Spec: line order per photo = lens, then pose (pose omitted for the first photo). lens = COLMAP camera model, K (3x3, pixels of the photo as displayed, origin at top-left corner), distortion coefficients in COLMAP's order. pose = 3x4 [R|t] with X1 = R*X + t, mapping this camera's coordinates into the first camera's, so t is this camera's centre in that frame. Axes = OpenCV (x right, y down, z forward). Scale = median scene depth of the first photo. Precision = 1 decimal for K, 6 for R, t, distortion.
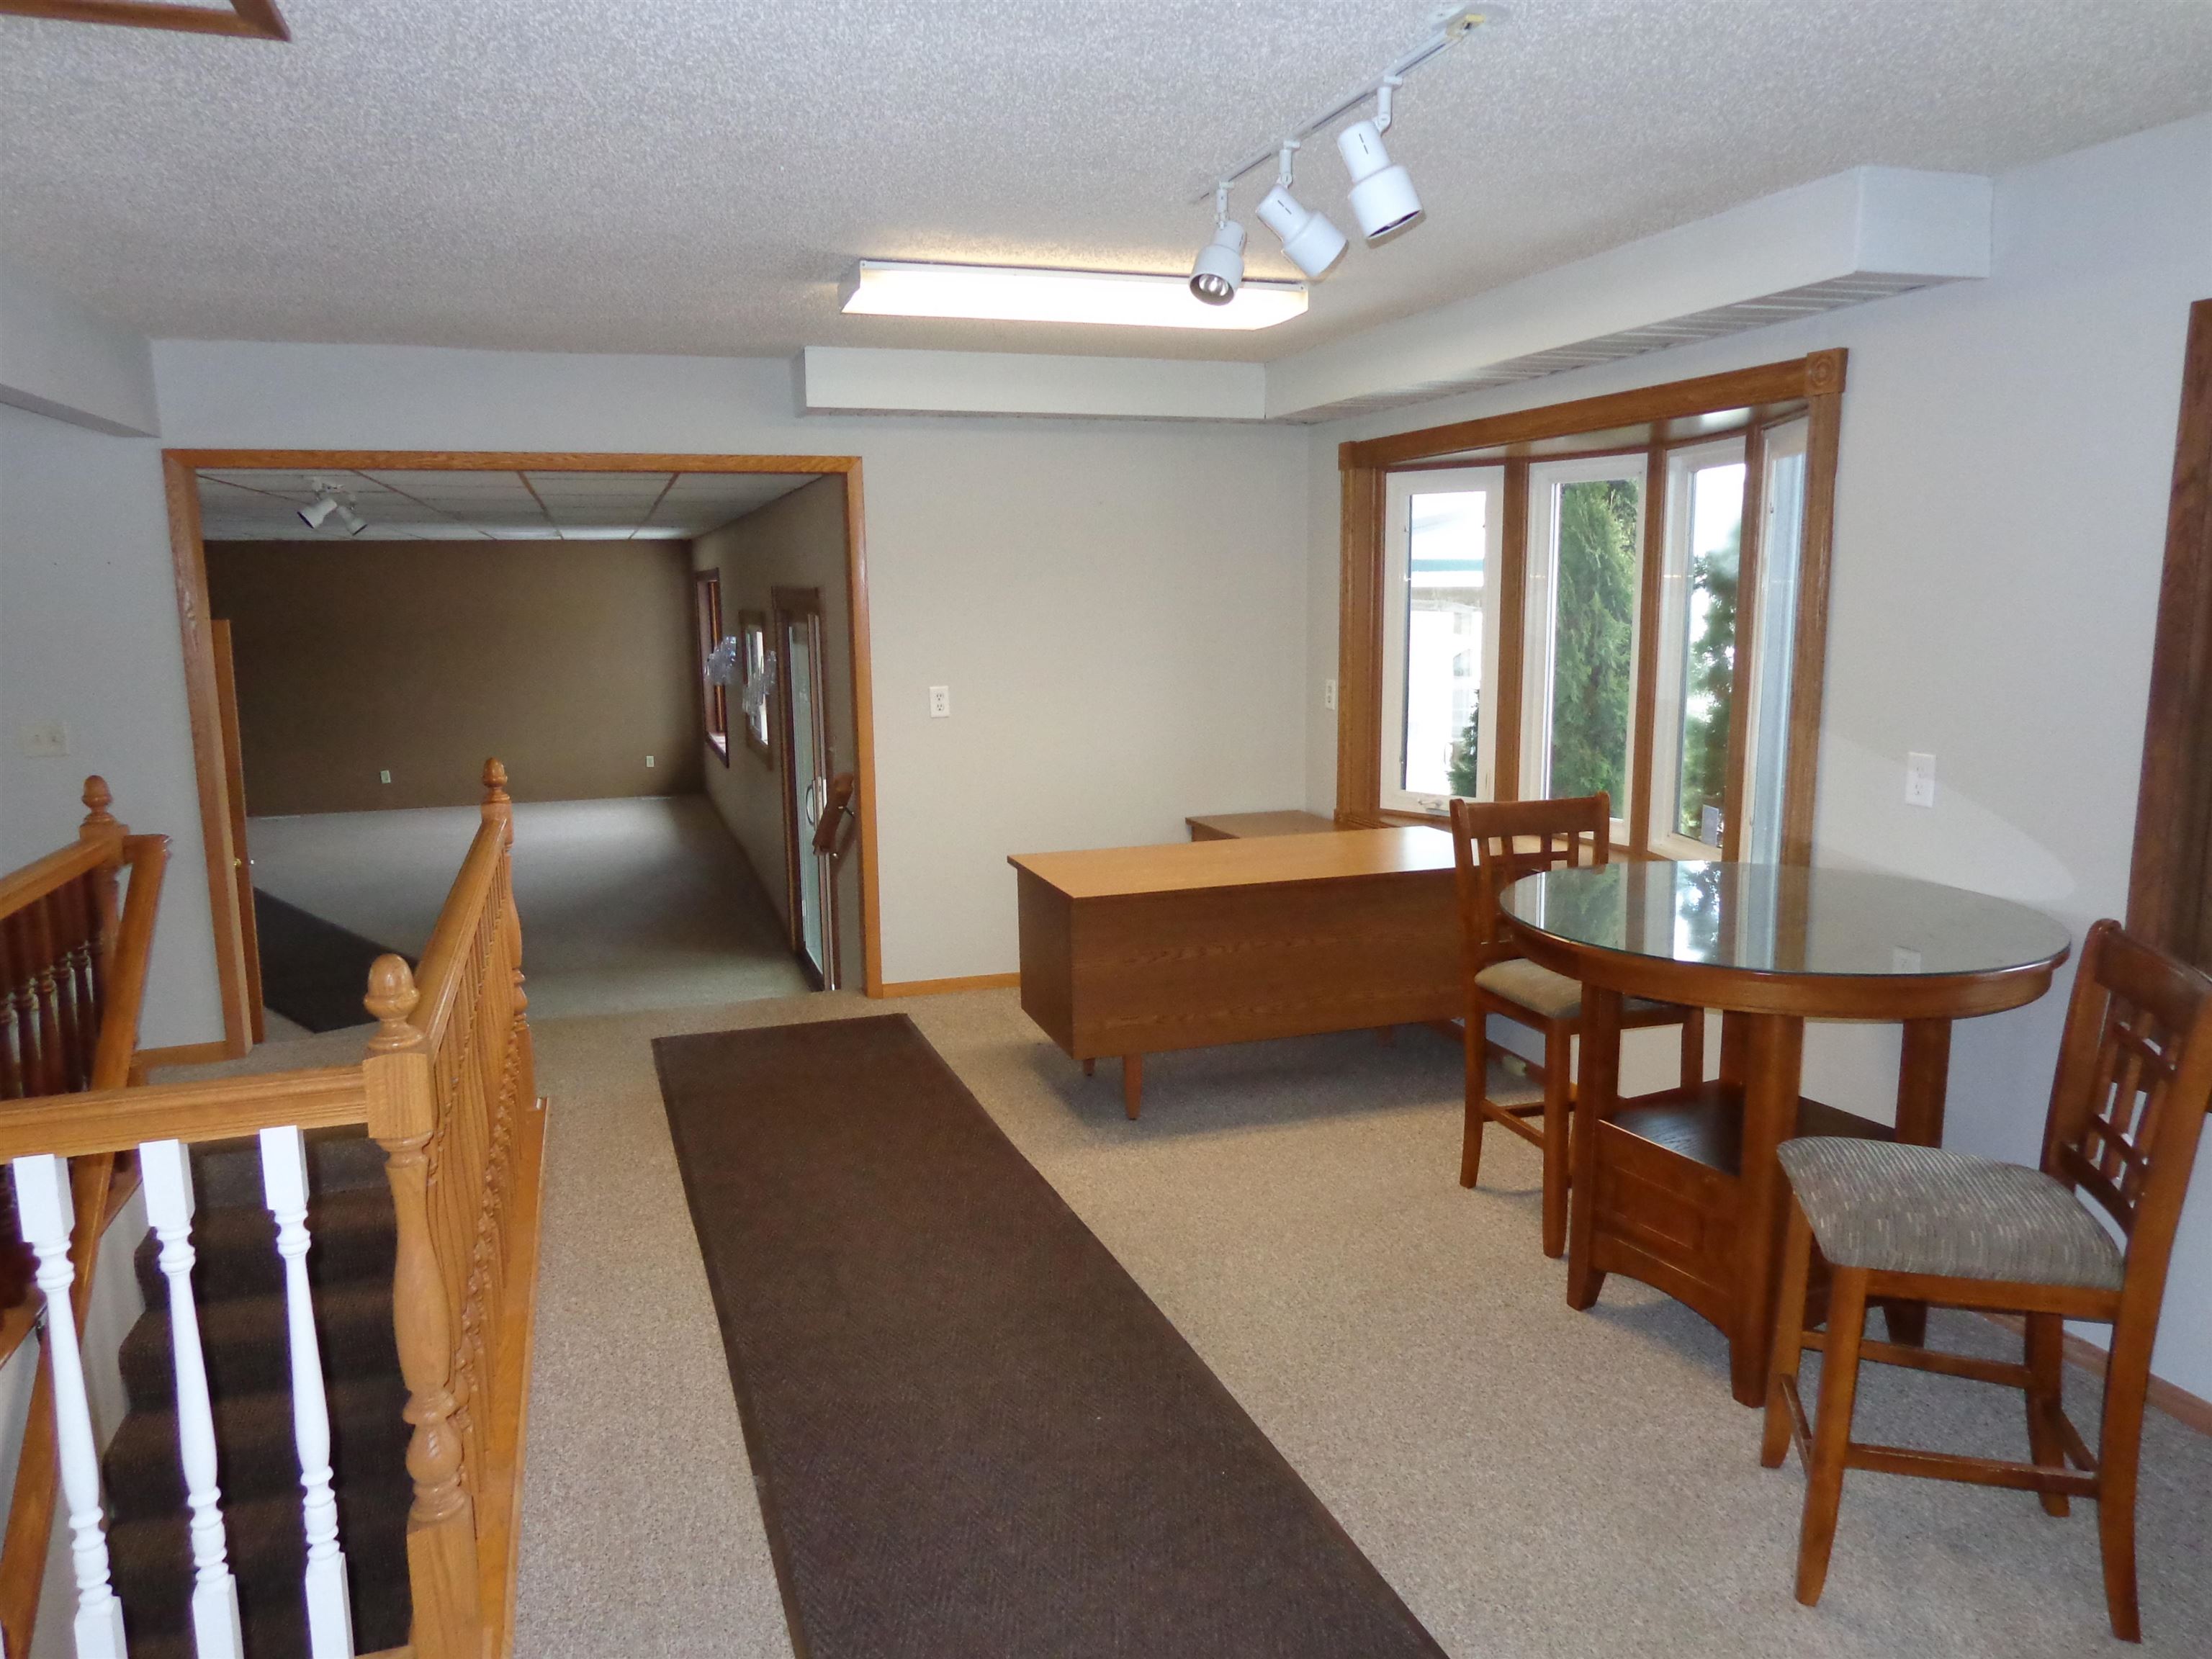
lens RADIAL K [[1558.3, 0, 1105.5], [0, 1558.3, 831.0], [0, 0, 1]] dist [-0.014715, -0.000355]
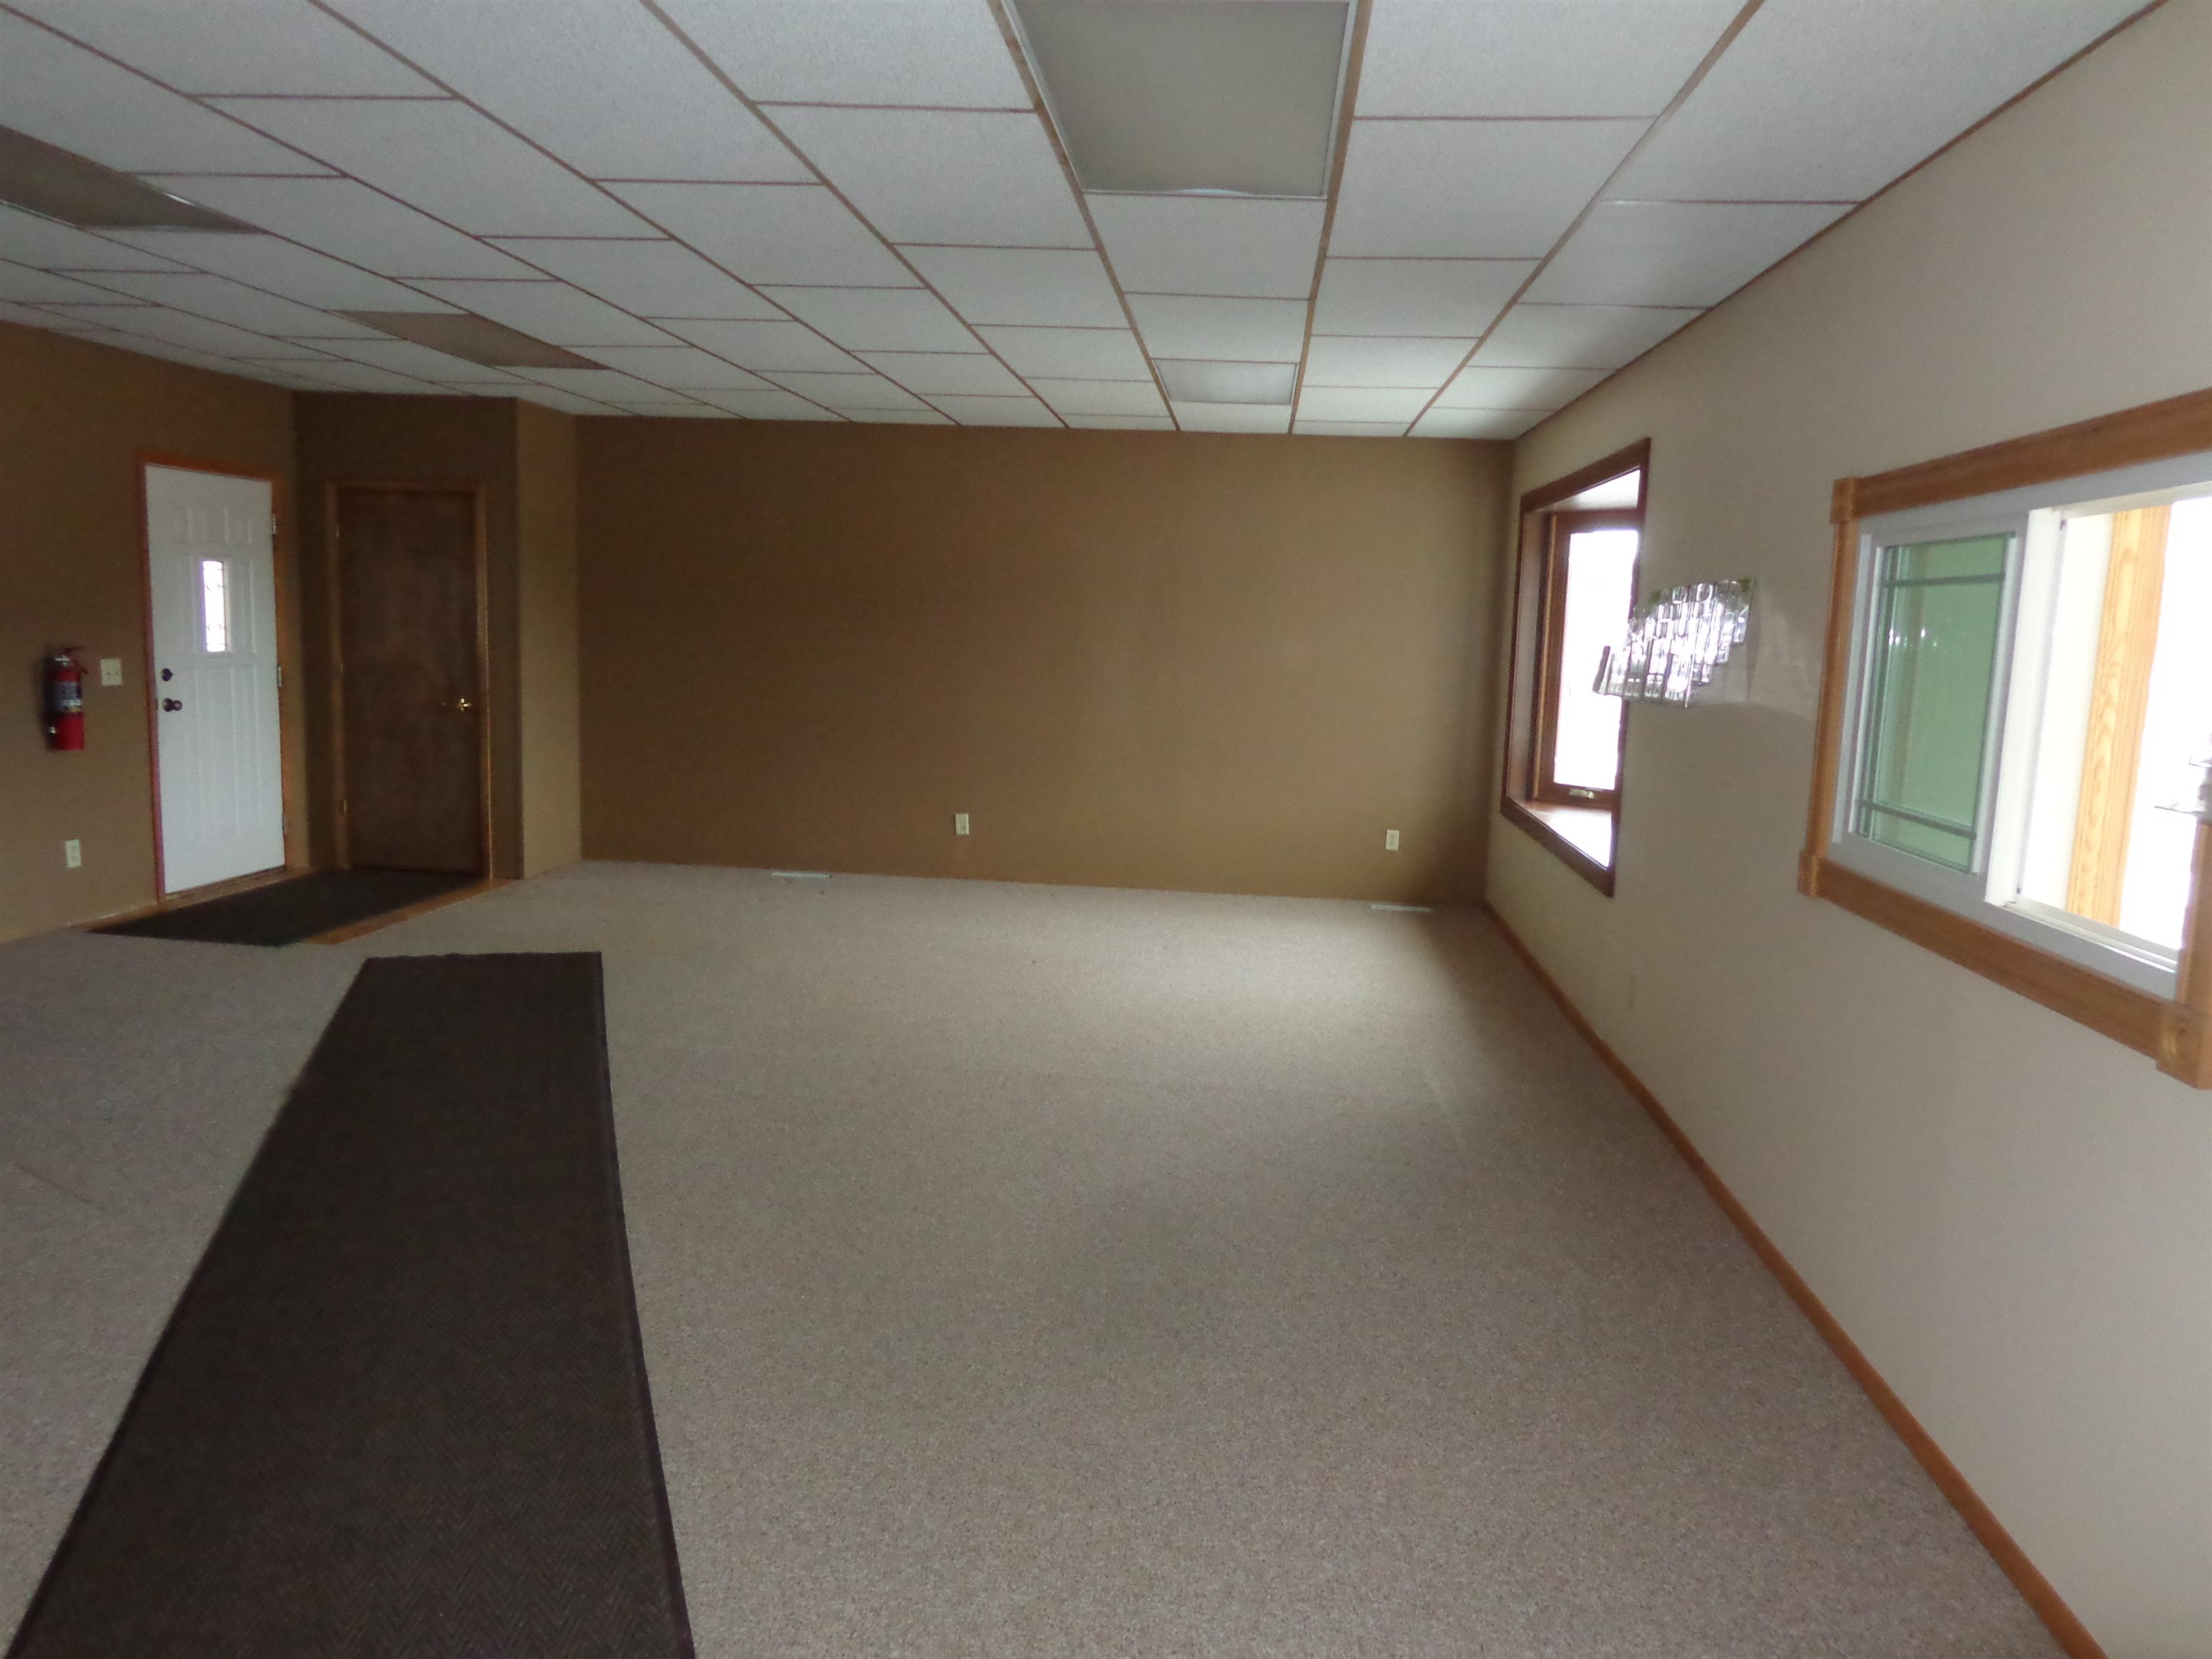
lens RADIAL K [[1558.3, 0, 1107.1], [0, 1558.3, 829.7], [0, 0, 1]] dist [-0.014715, -0.000355]
pose [[0.915790, 0.097033, -0.389761, -0.175628], [-0.109893, 0.993885, -0.010773, -0.031846], [0.386333, 0.052698, 0.920853, 0.462348]]
